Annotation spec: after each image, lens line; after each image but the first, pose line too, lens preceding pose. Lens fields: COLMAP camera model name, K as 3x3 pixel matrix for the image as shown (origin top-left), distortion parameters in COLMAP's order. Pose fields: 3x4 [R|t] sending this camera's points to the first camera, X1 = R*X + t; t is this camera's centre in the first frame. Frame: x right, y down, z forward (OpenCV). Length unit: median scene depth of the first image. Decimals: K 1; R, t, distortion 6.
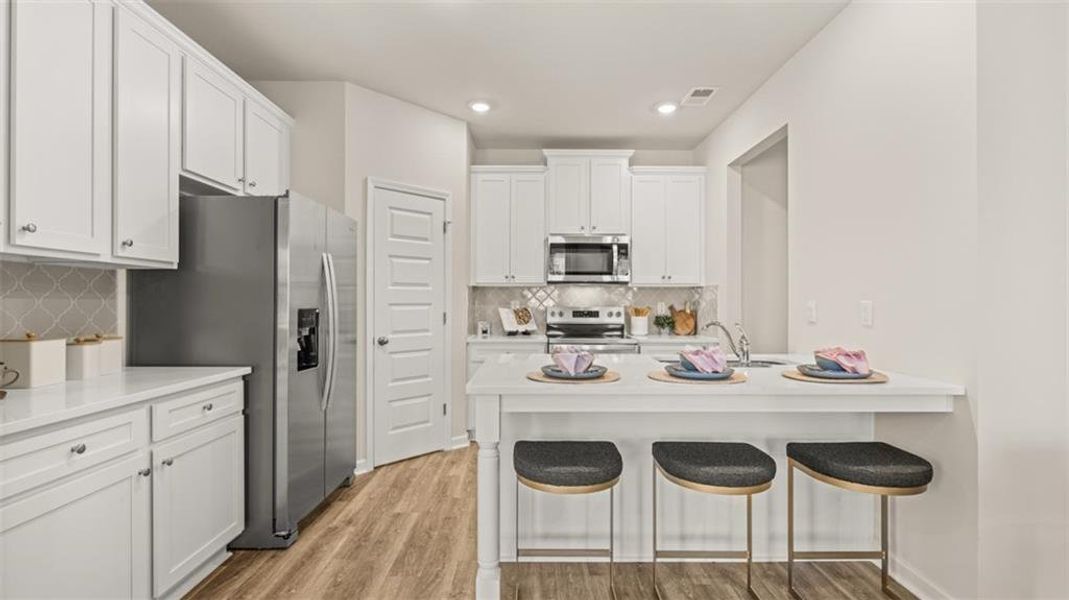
lens RADIAL K [[476.1, 0, 531.7], [0, 476.1, 300.0], [0, 0, 1]] dist [-0.007816, 0.000859]
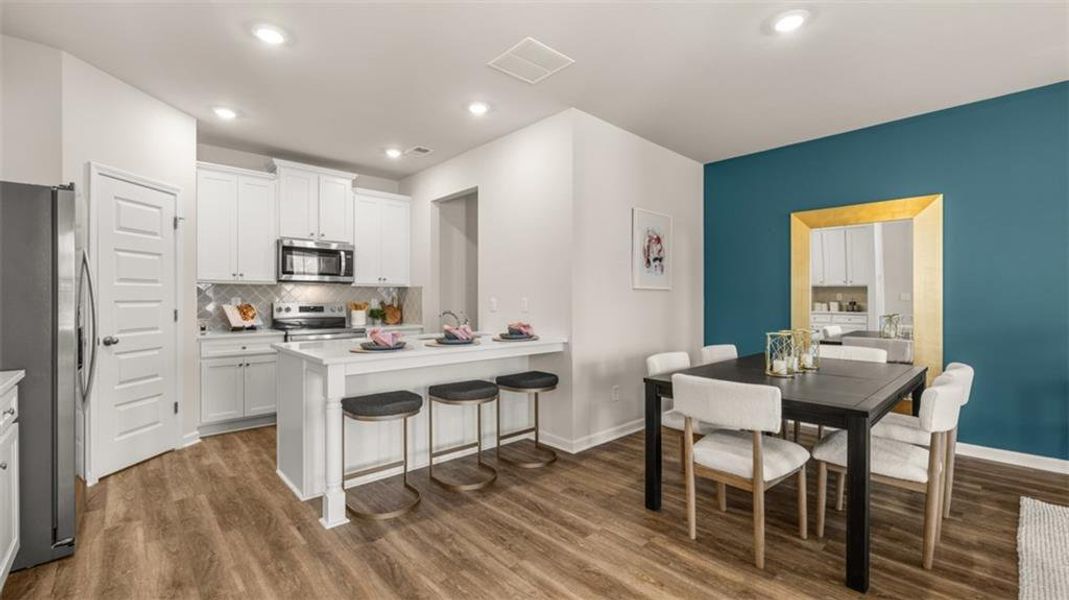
lens RADIAL K [[447.9, 0, 529.5], [0, 447.9, 298.0], [0, 0, 1]] dist [-0.000168, -0.000344]
pose [[0.741010, -0.000533, 0.671493, -0.299940], [-0.001758, 0.999995, 0.002733, -0.001764], [-0.671491, -0.003206, 0.741006, -0.201645]]
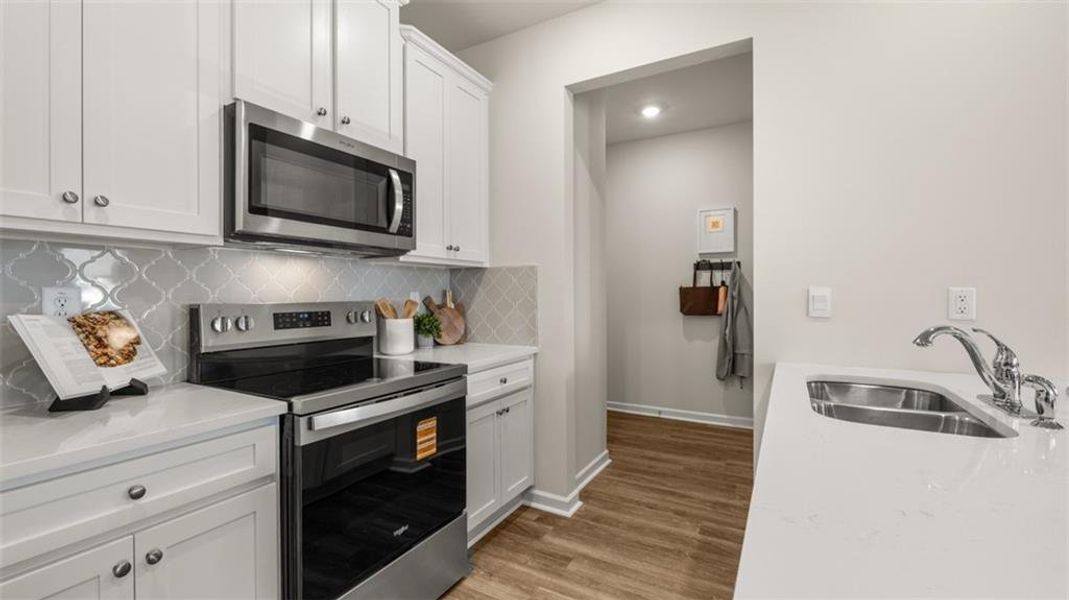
lens RADIAL K [[447.9, 0, 529.5], [0, 447.9, 293.7], [0, 0, 1]] dist [-0.000168, -0.000344]
pose [[0.499832, -0.004020, 0.866113, -0.183325], [0.000189, 0.999990, 0.004533, 0.005673], [-0.866122, -0.002102, 0.499828, 0.841696]]
